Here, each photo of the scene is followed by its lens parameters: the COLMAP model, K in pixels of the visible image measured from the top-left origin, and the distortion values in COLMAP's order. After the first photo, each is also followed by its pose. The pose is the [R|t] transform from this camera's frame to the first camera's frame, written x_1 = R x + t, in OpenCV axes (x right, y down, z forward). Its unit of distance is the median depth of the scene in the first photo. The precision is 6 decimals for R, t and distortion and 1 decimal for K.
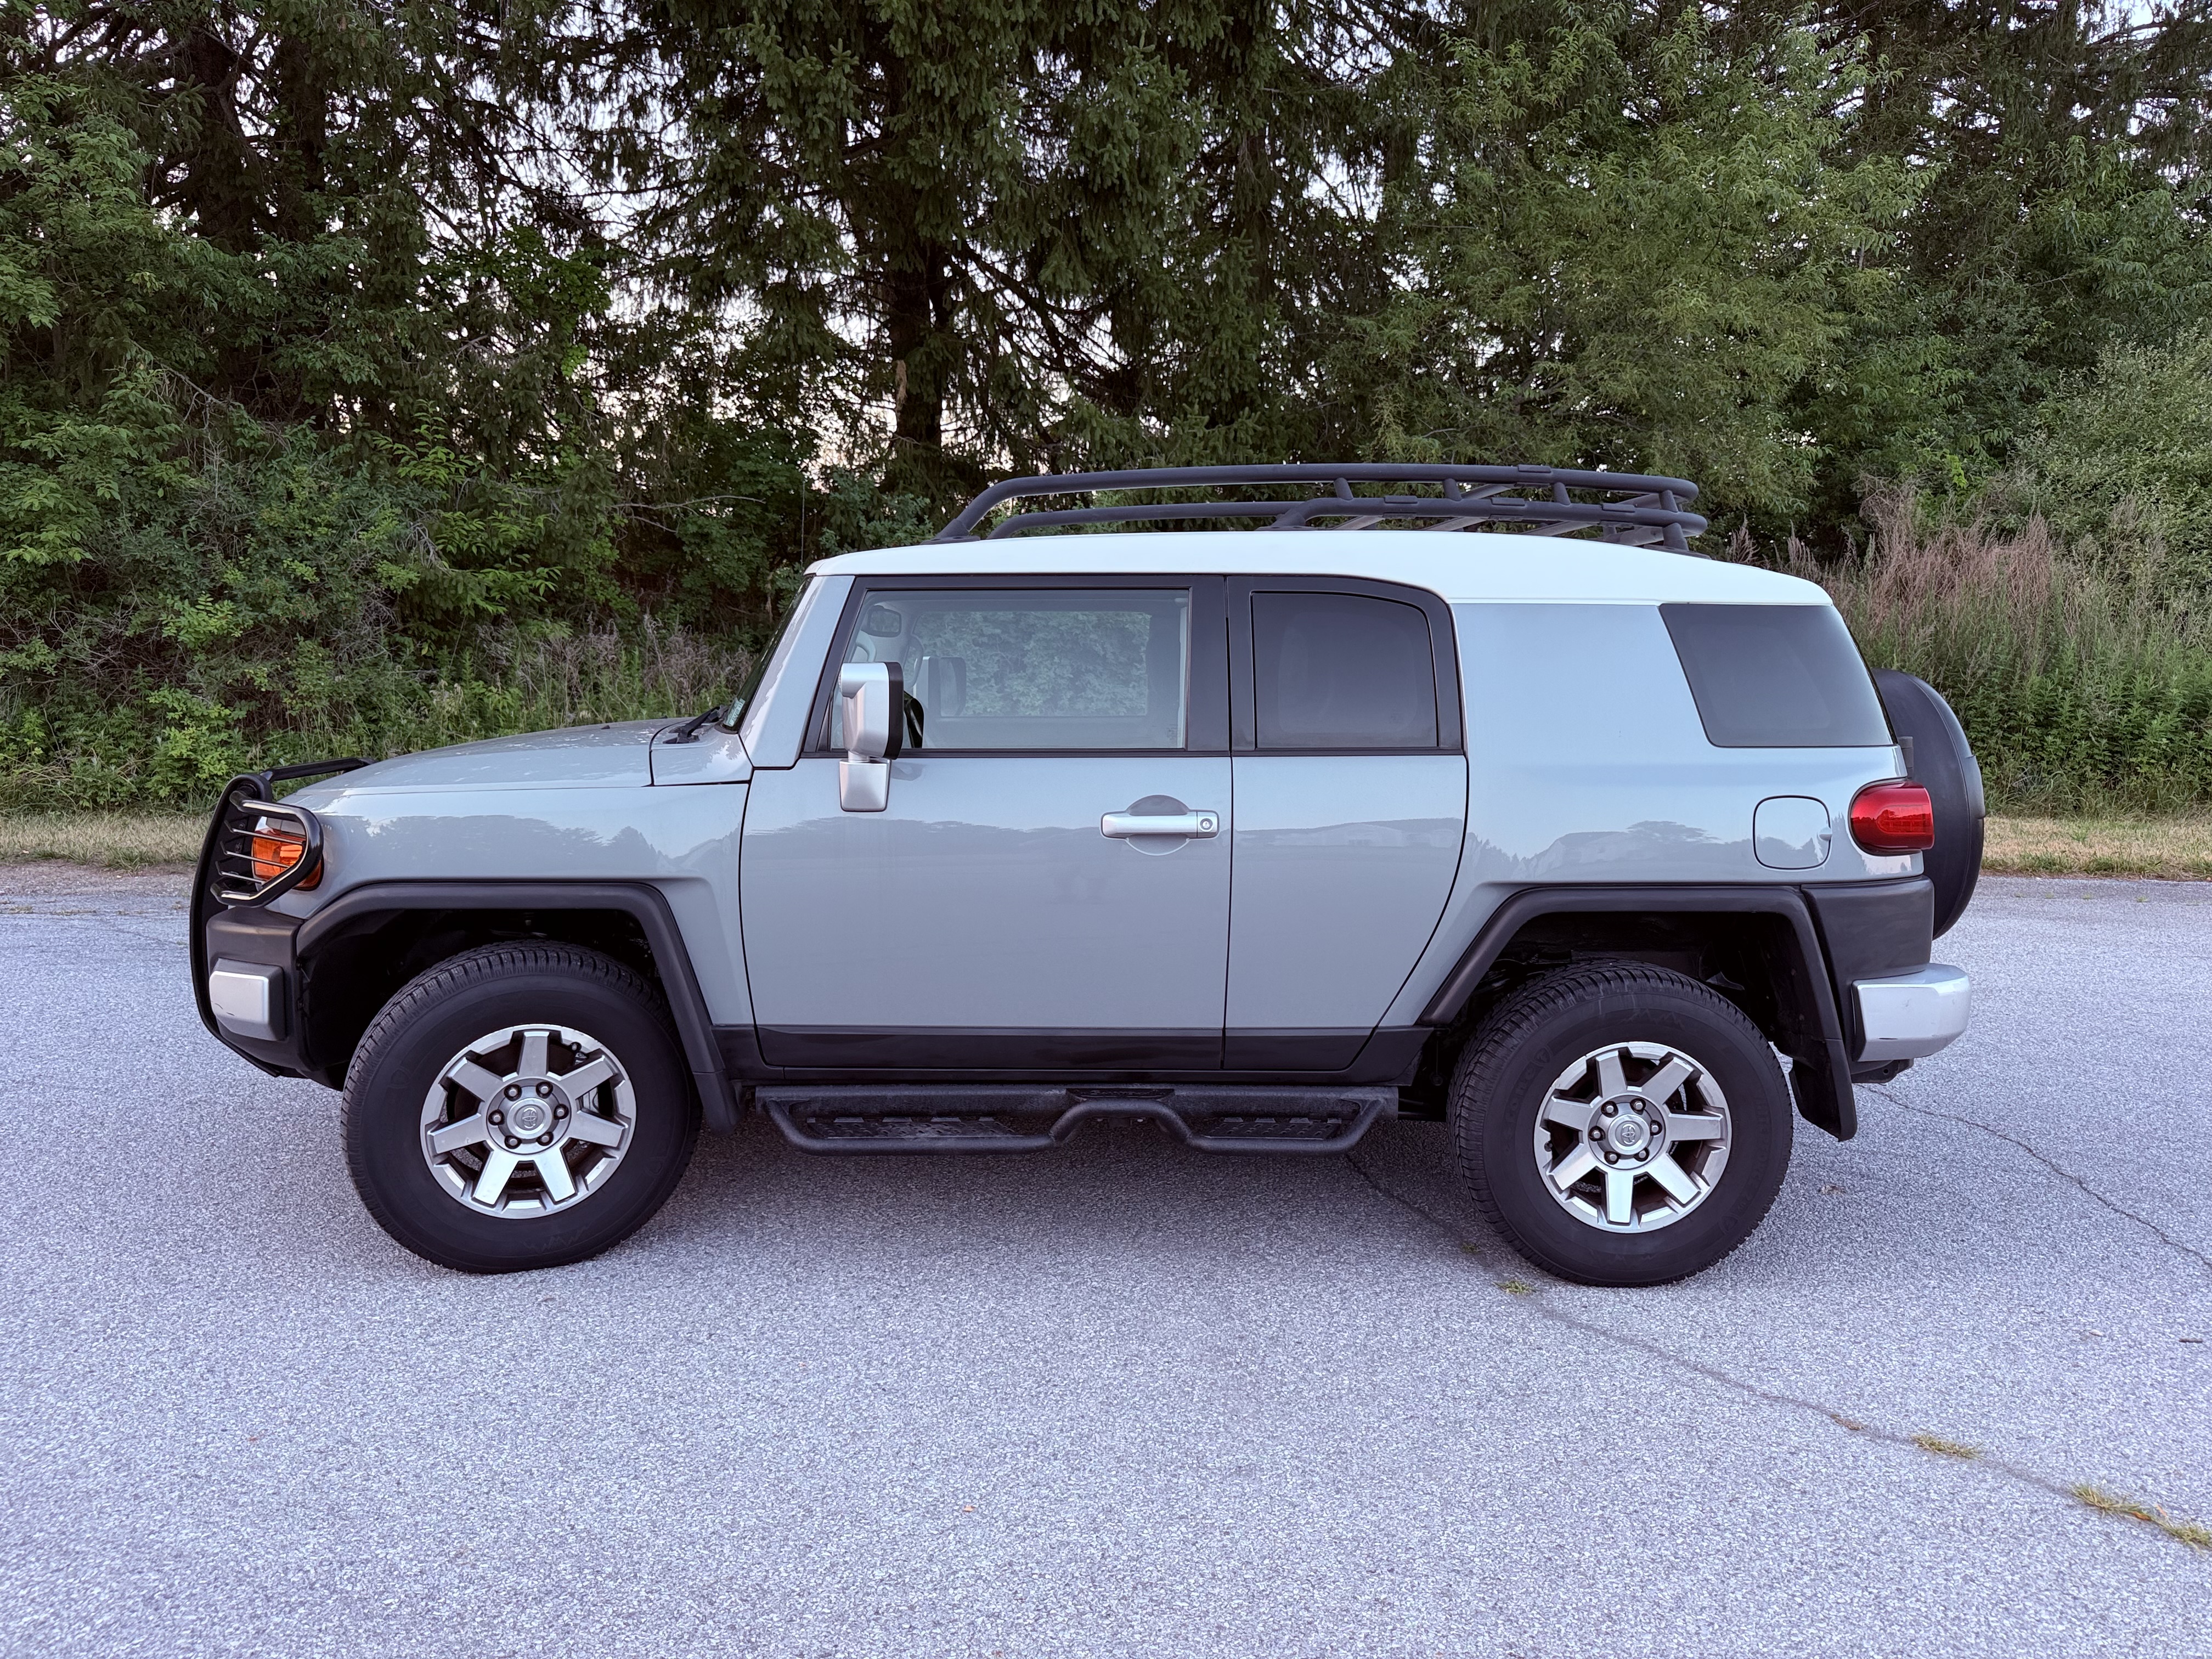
lens RADIAL K [[1534.3, 0, 1115.4], [0, 1534.3, 832.0], [0, 0, 1]] dist [0.018042, -0.034877]
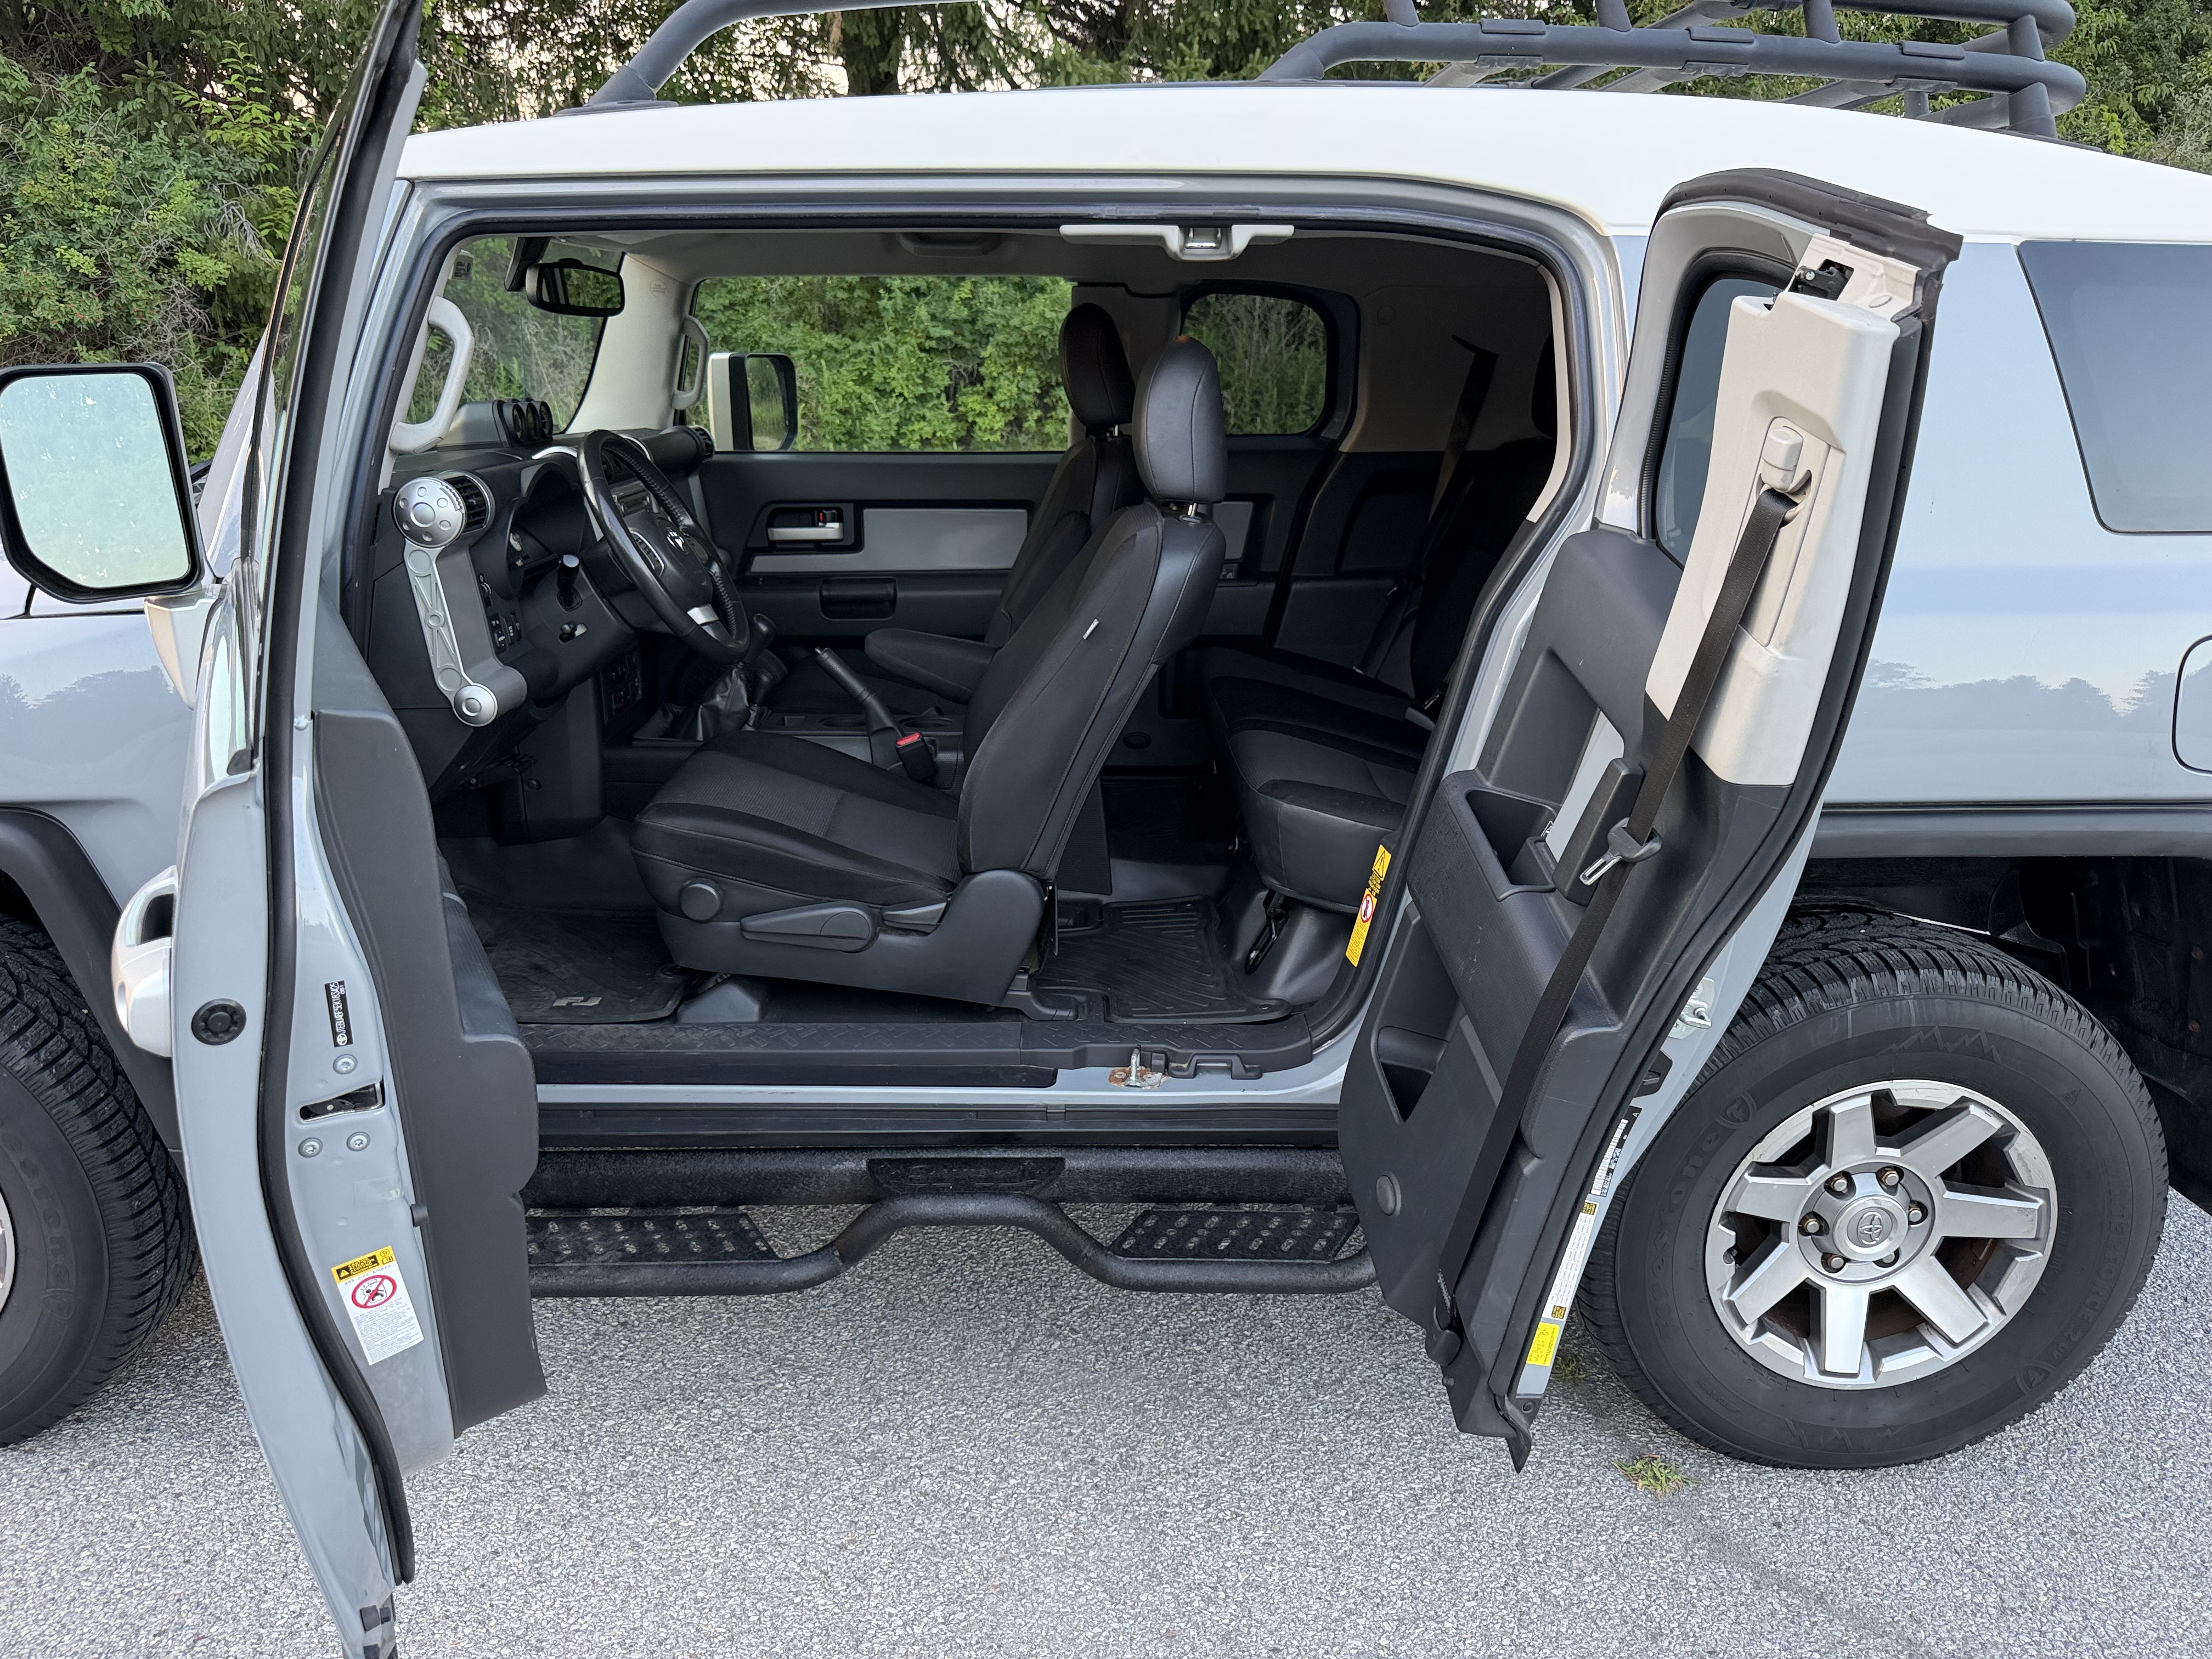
lens RADIAL K [[1534.3, 0, 1101.1], [0, 1534.3, 842.4], [0, 0, 1]] dist [0.018042, -0.034877]
pose [[0.999878, 0.000430, -0.015611, 0.059269], [0.002441, 0.983031, 0.183422, -0.046823], [0.015425, -0.183438, 0.982910, 0.463075]]
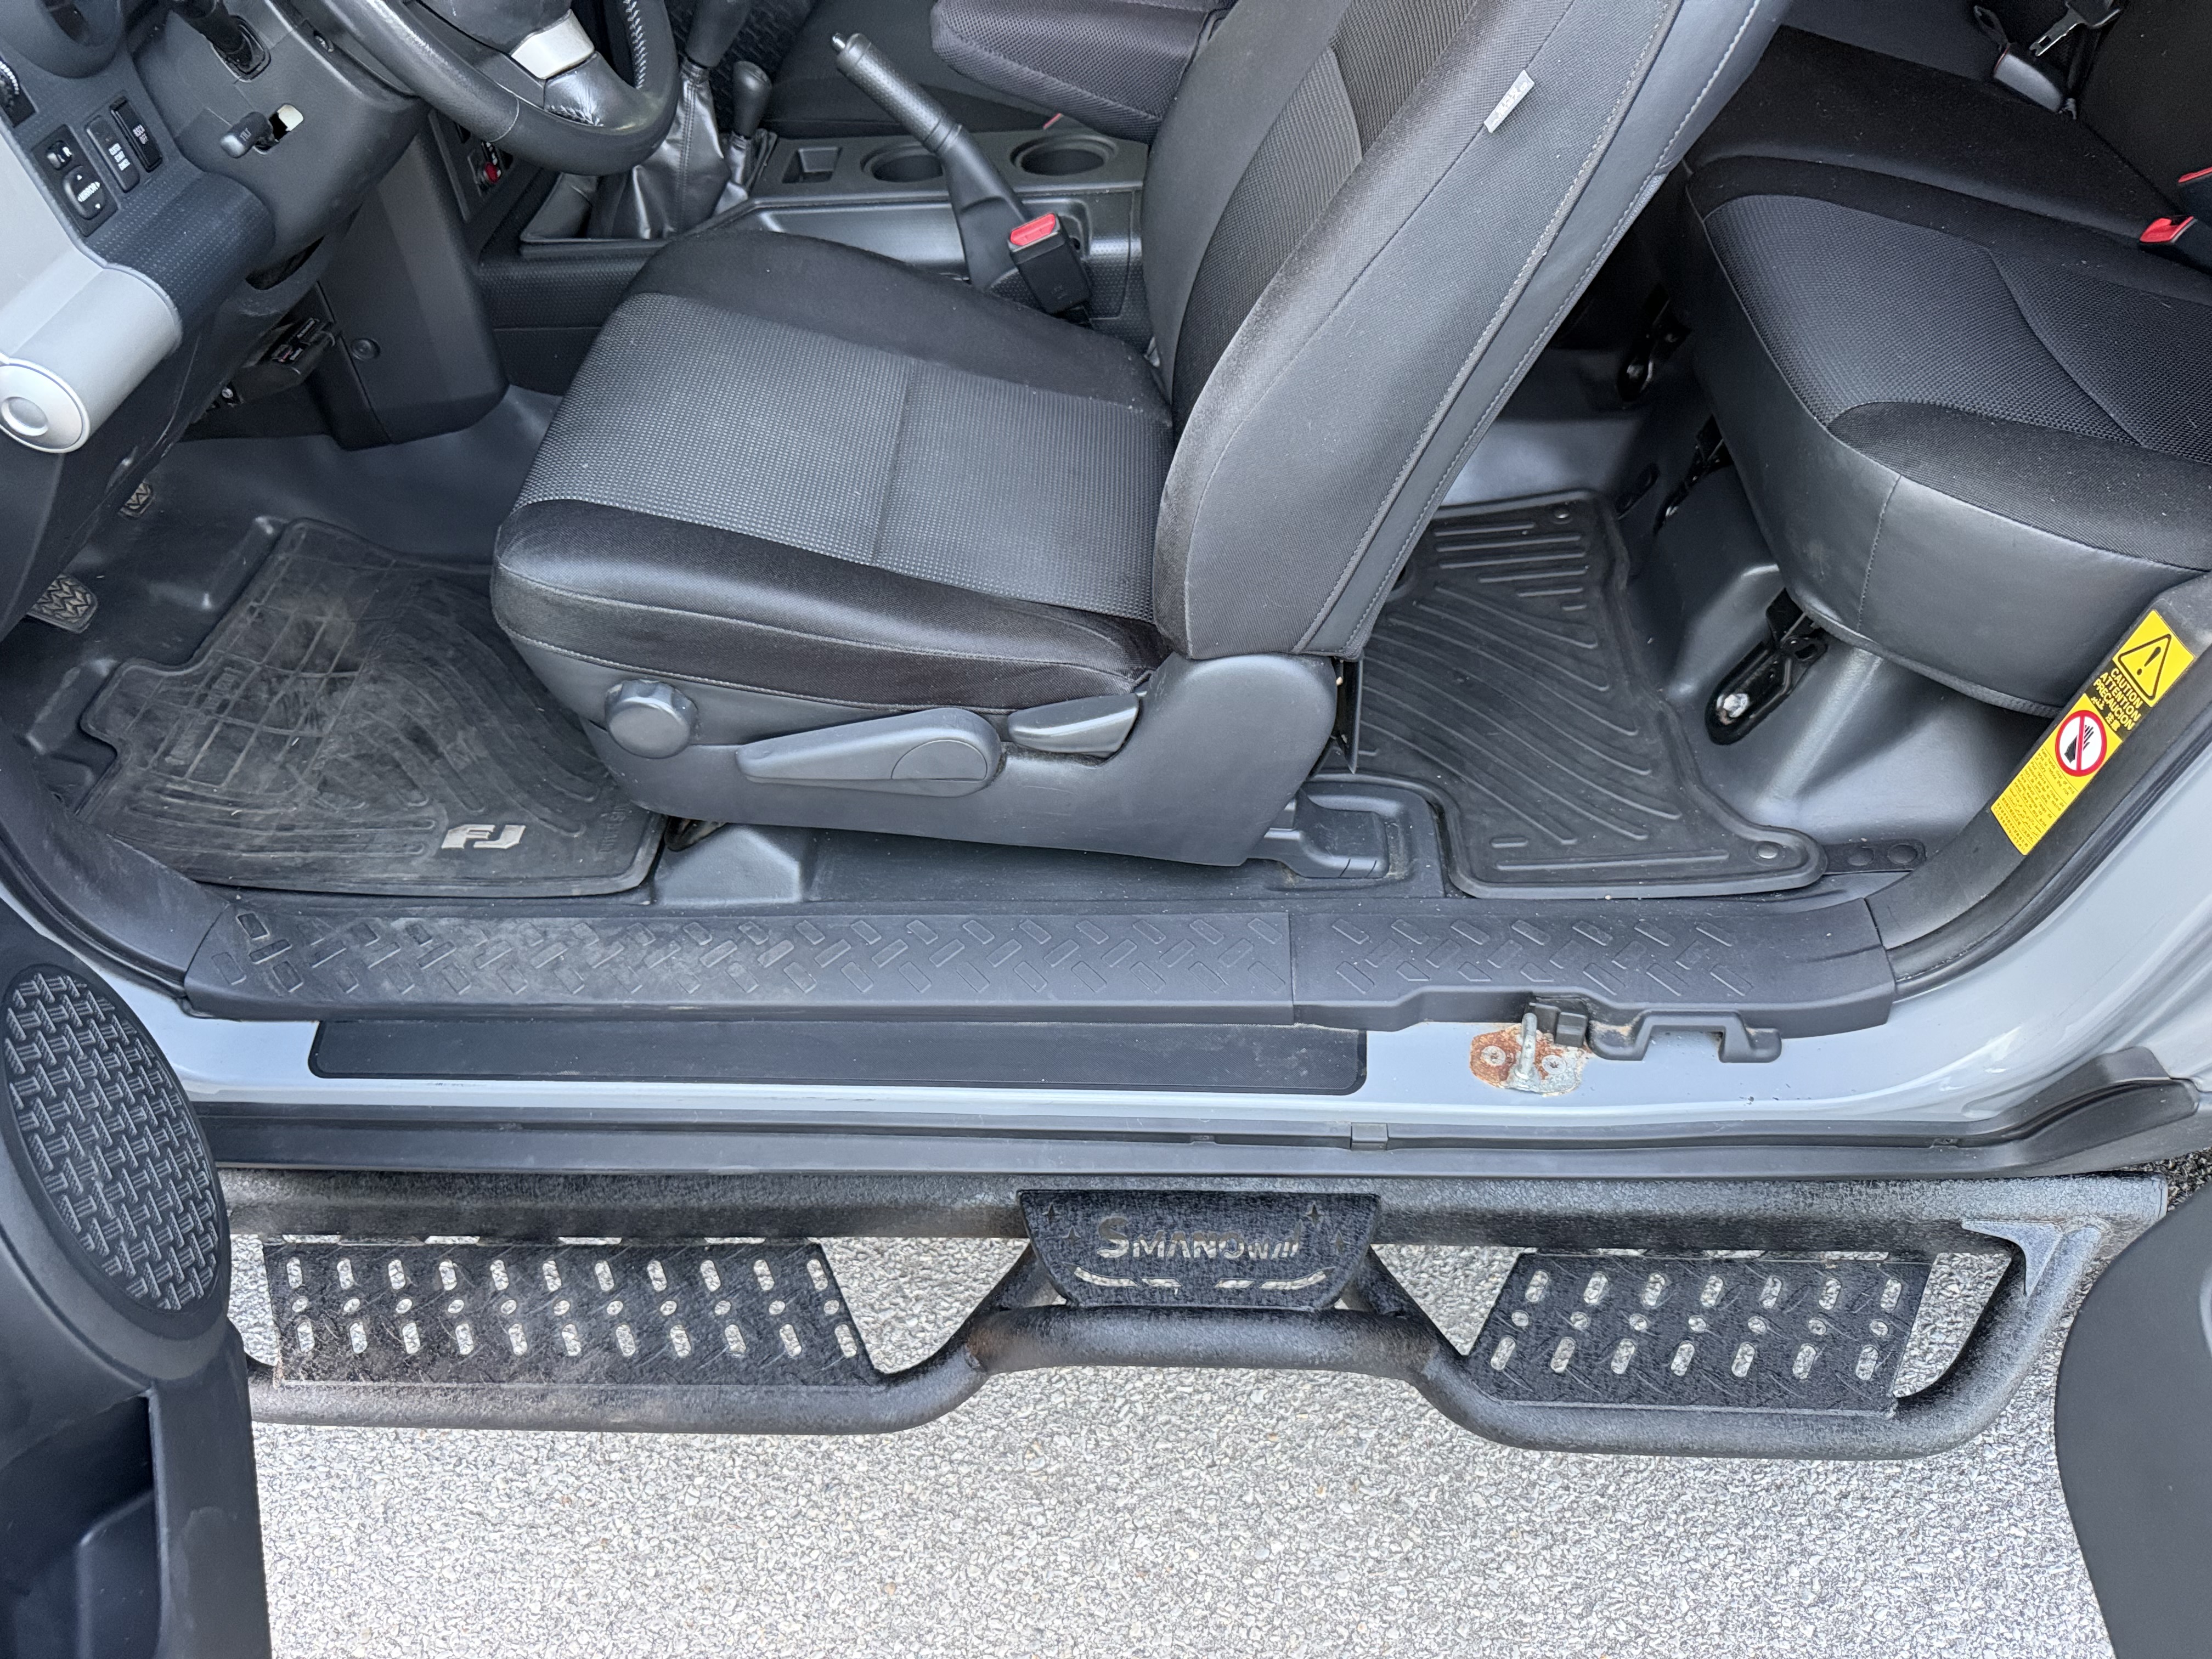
lens RADIAL K [[1534.3, 0, 1081.3], [0, 1534.3, 807.5], [0, 0, 1]] dist [0.018042, -0.034877]
pose [[0.992814, 0.004363, -0.119586, 0.015513], [0.071163, 0.781899, 0.619330, -0.079624], [0.096207, -0.623390, 0.775970, 0.792364]]
